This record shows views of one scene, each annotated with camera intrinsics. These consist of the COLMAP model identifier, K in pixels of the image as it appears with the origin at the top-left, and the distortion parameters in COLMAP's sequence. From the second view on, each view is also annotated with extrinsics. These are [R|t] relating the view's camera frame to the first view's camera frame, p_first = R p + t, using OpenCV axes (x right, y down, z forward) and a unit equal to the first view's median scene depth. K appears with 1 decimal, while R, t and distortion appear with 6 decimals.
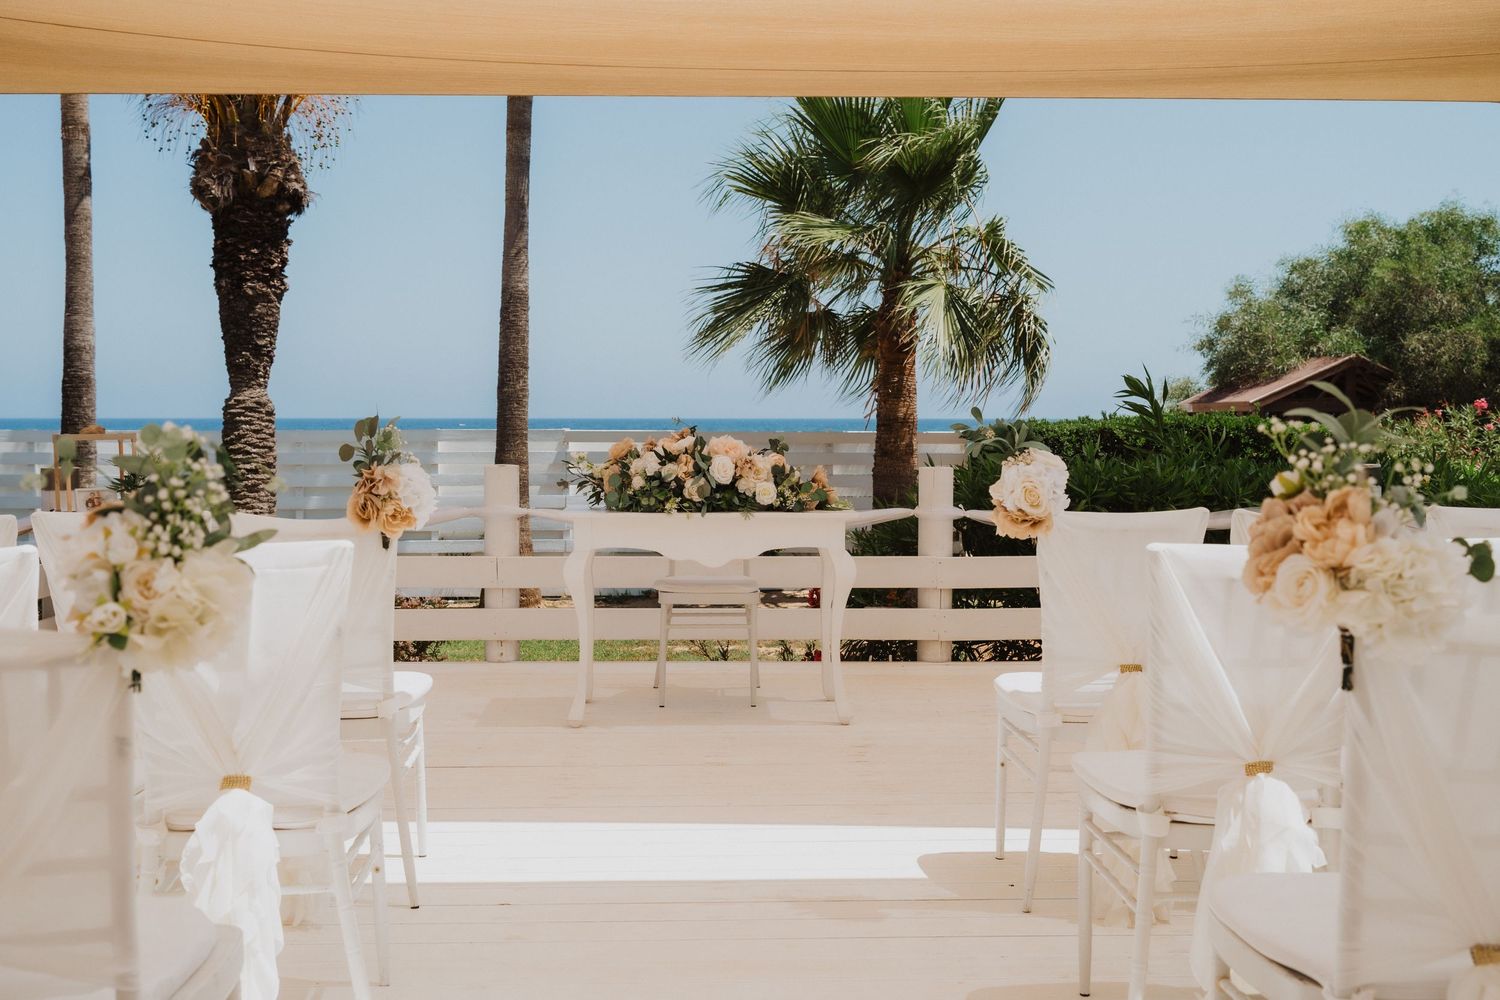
lens RADIAL K [[1543.3, 0, 744.6], [0, 1543.3, 486.9], [0, 0, 1]] dist [-0.004017, 0.000000]
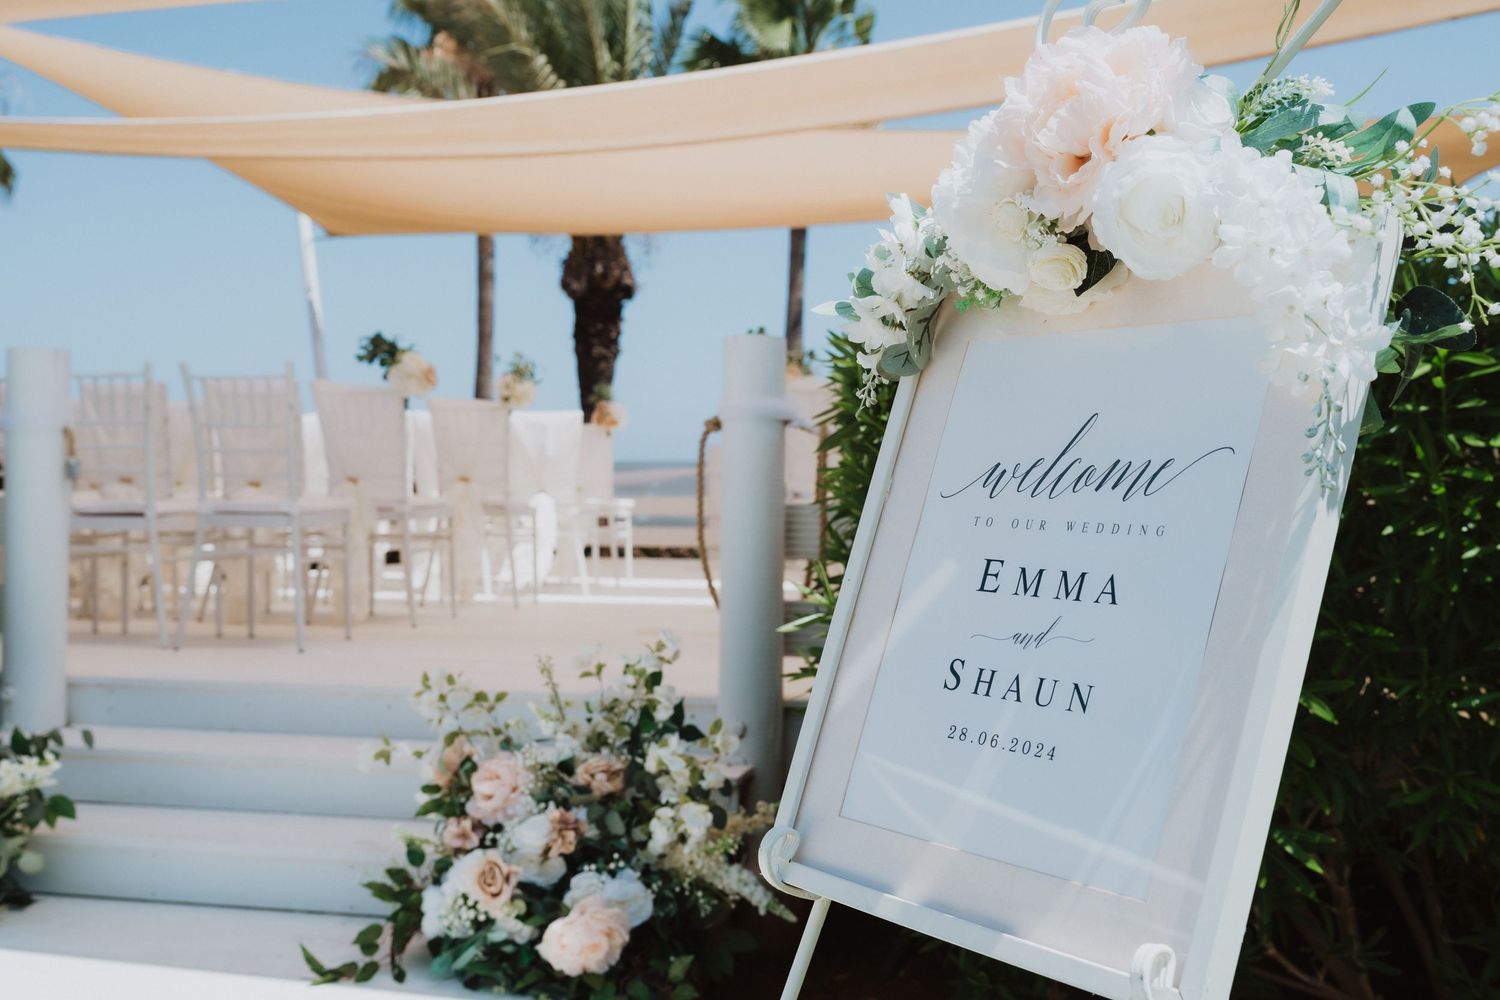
lens RADIAL K [[1543.3, 0, 757.4], [0, 1543.3, 501.7], [0, 0, 1]] dist [-0.004017, 0.000000]
pose [[0.973484, 0.010182, -0.228527, 0.159307], [-0.019923, 0.998987, -0.040358, 0.067302], [0.227884, 0.043841, 0.972701, -0.368583]]
